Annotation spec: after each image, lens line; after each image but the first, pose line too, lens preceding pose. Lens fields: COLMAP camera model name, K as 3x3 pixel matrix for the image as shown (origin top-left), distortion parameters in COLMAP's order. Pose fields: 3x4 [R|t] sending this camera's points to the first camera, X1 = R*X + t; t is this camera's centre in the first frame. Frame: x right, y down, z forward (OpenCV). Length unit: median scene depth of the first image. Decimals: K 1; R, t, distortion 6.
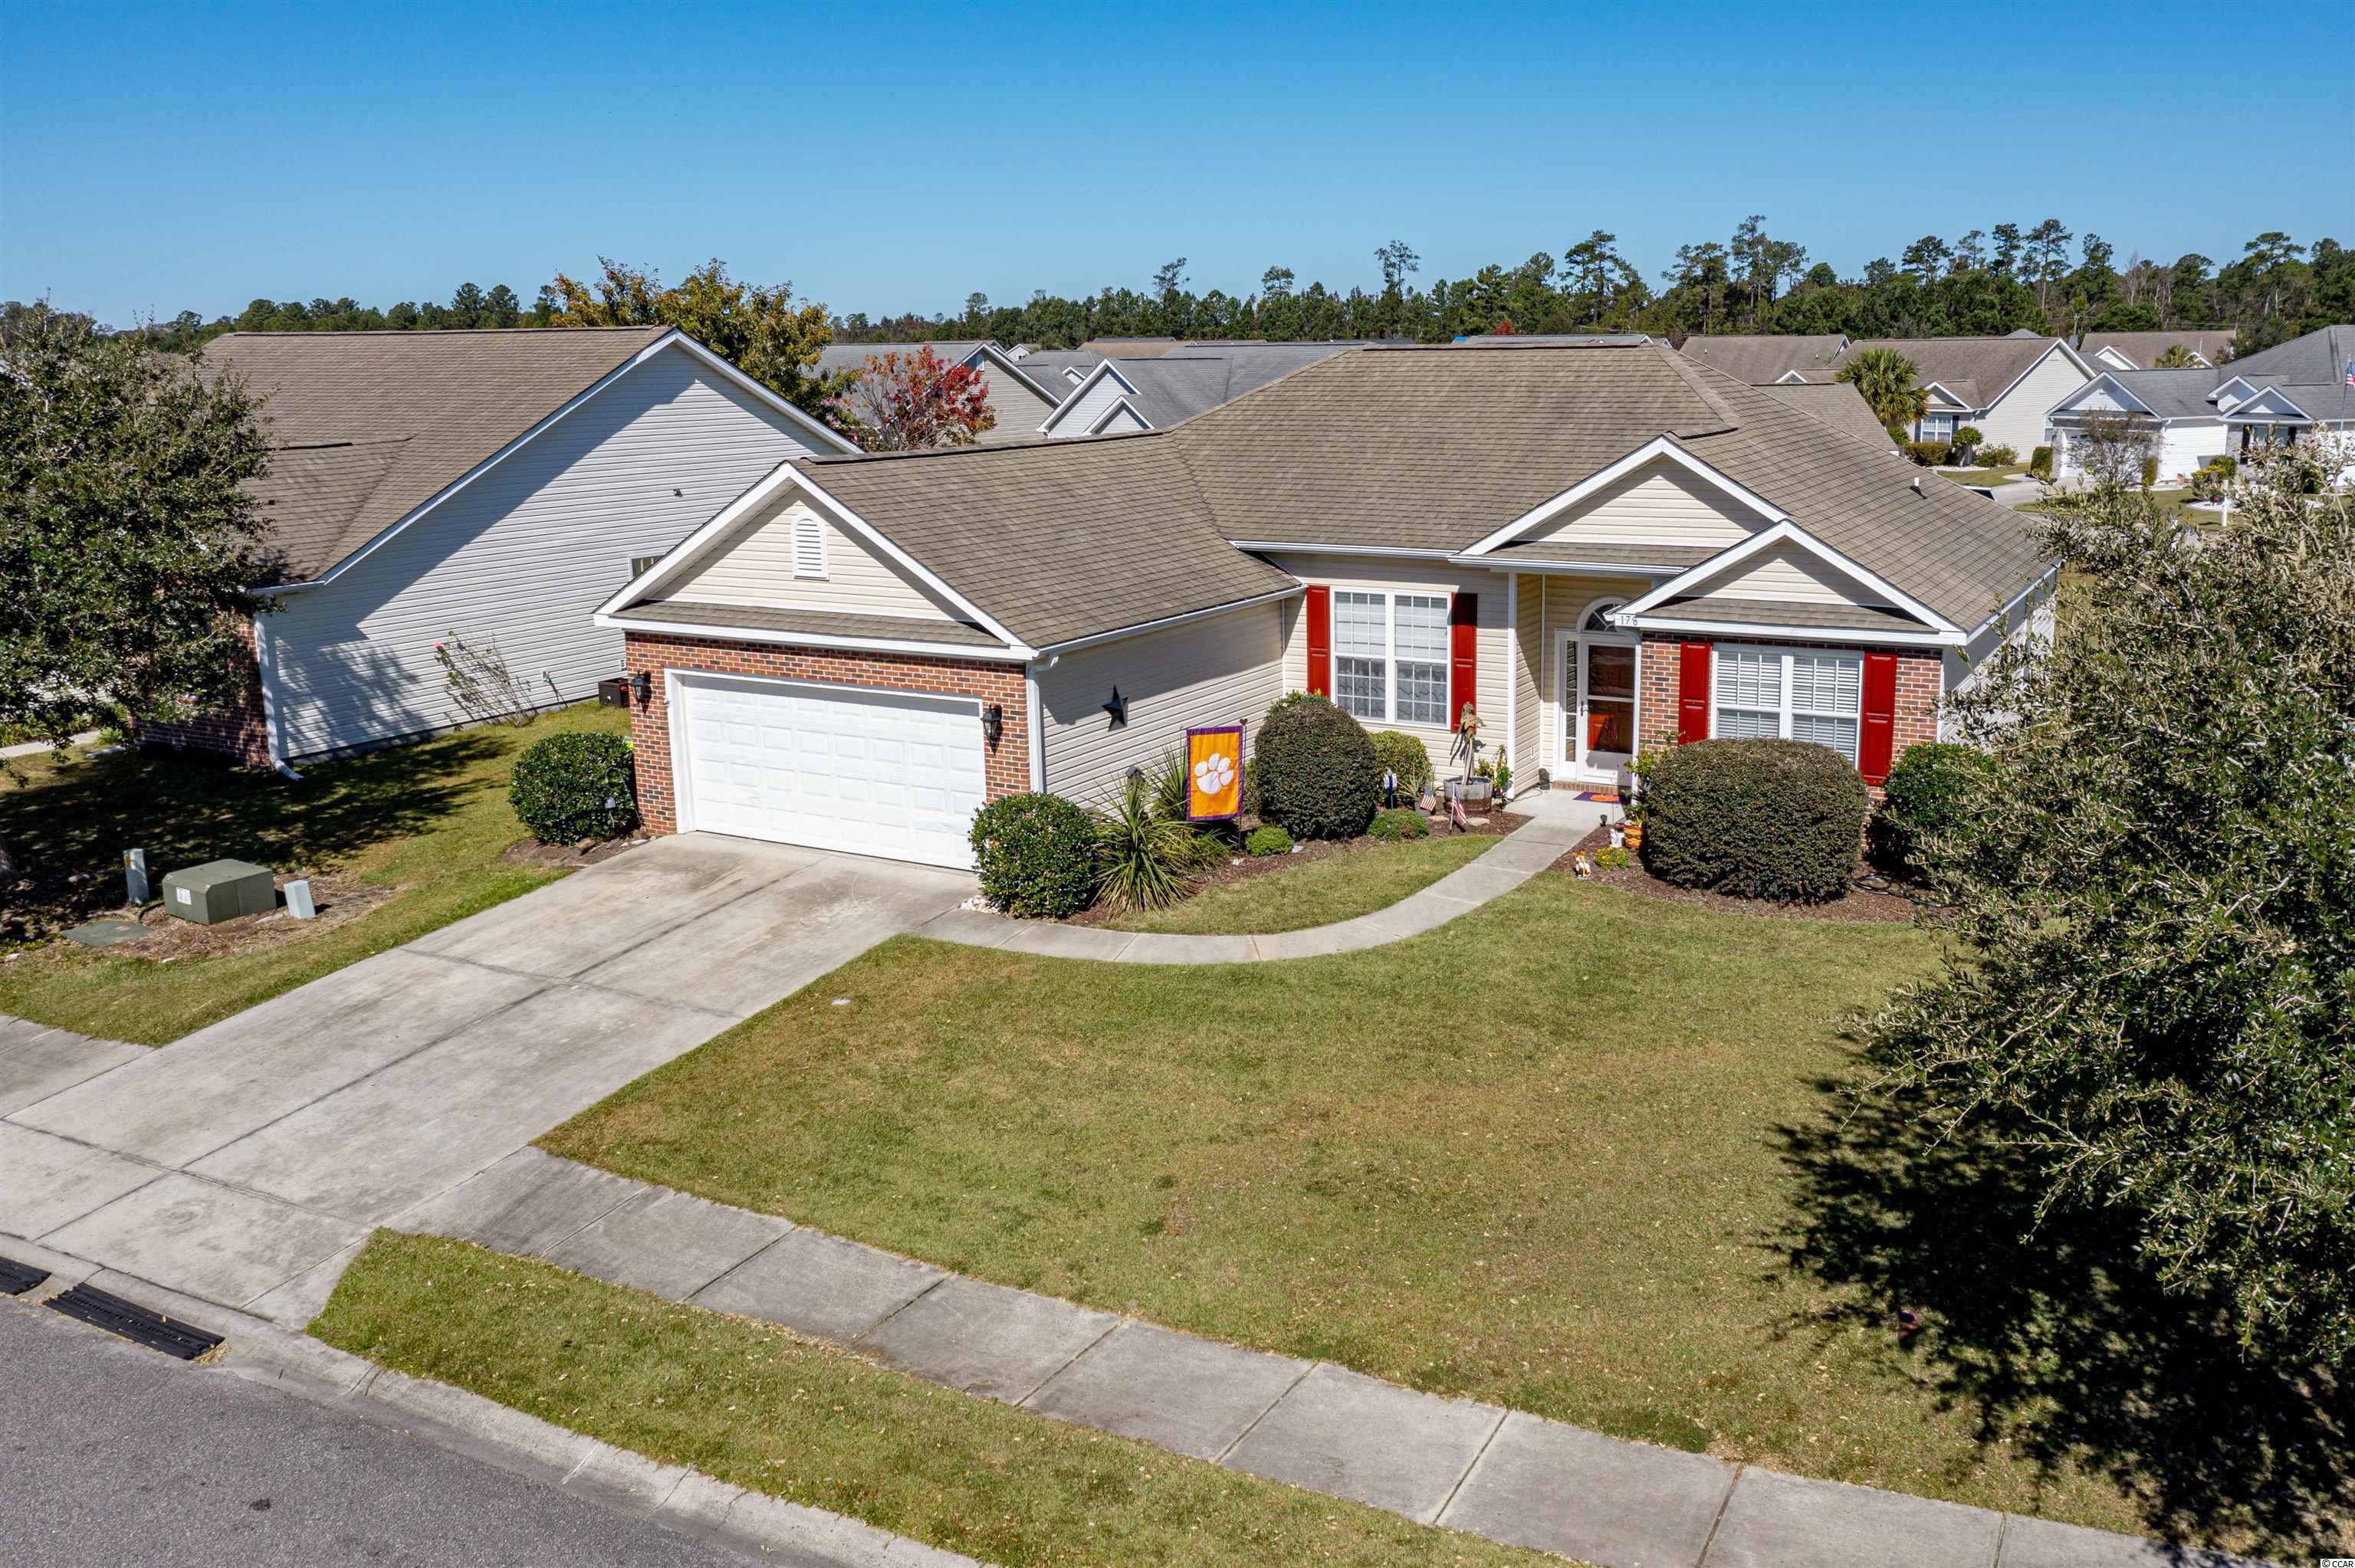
lens RADIAL K [[1914.2, 0, 1280.3], [0, 1914.2, 784.5], [0, 0, 1]] dist [0.002818, 0.002889]
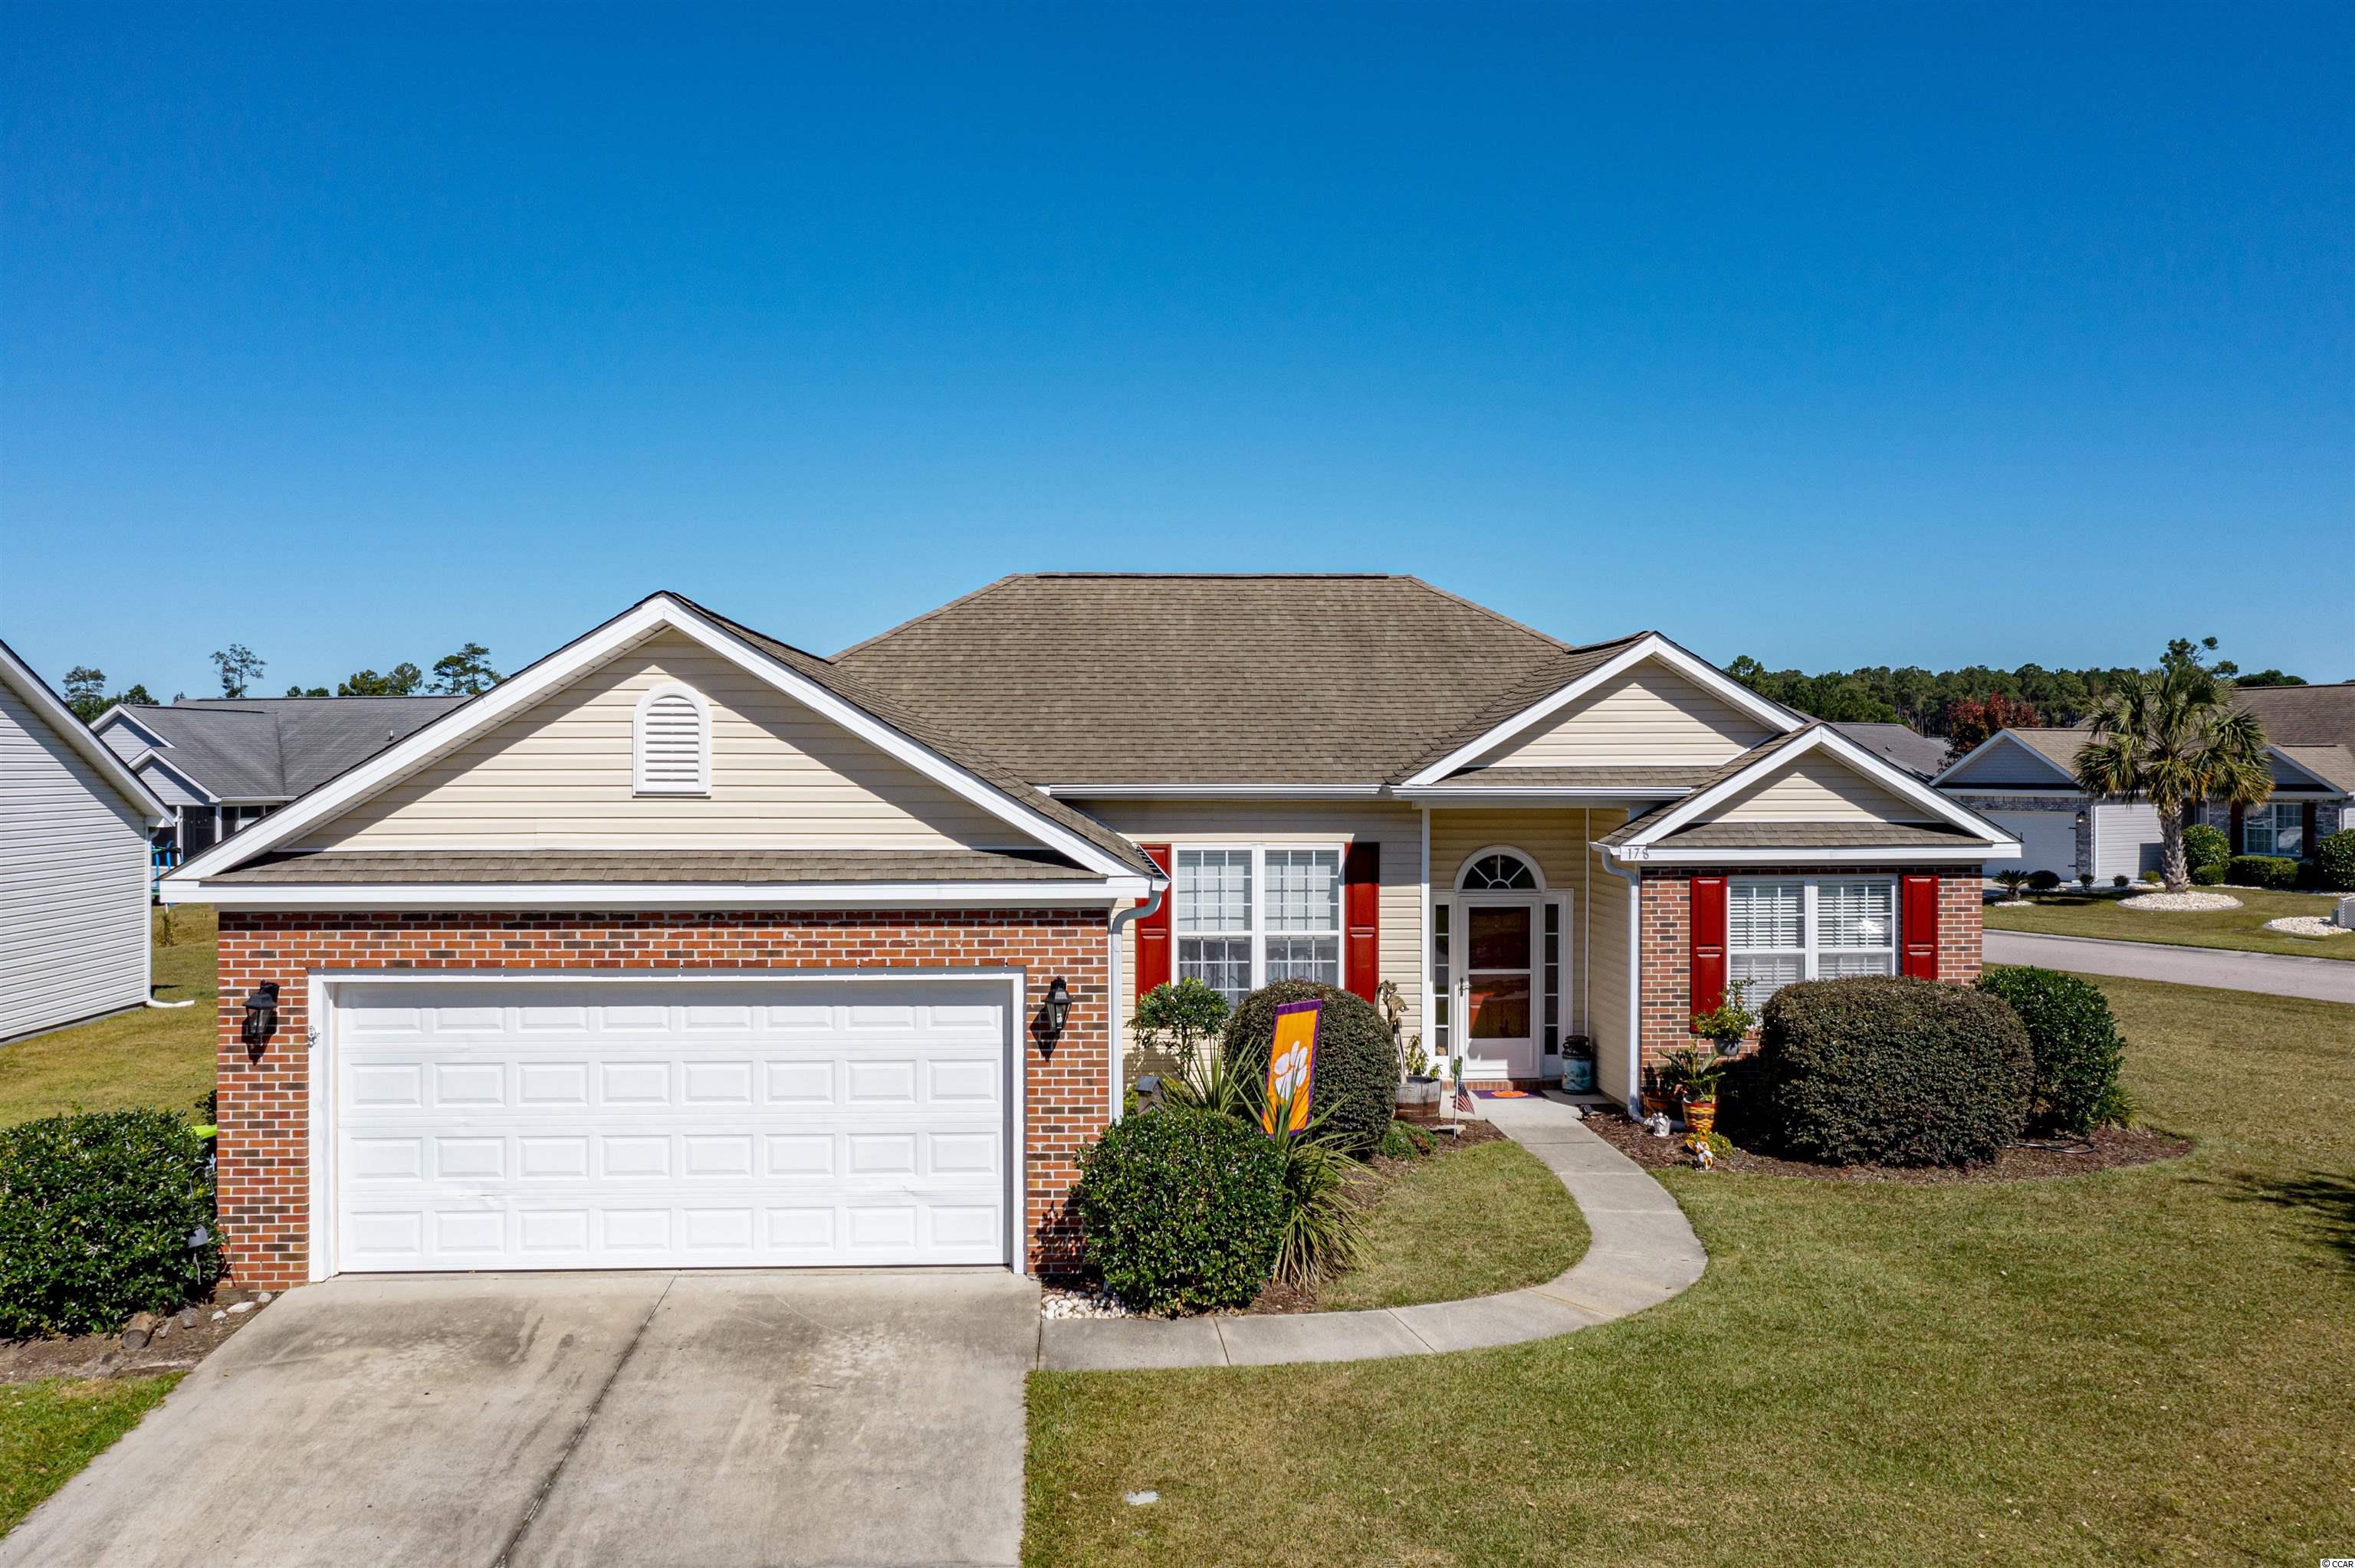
lens RADIAL K [[1890.5, 0, 1177.5], [0, 1890.5, 784.0], [0, 0, 1]] dist [-0.002410, 0.008975]
pose [[0.850722, 0.006487, 0.525576, -0.416247], [0.109274, 0.975893, -0.188922, 0.016651], [-0.514131, 0.218152, 0.829505, 0.428868]]
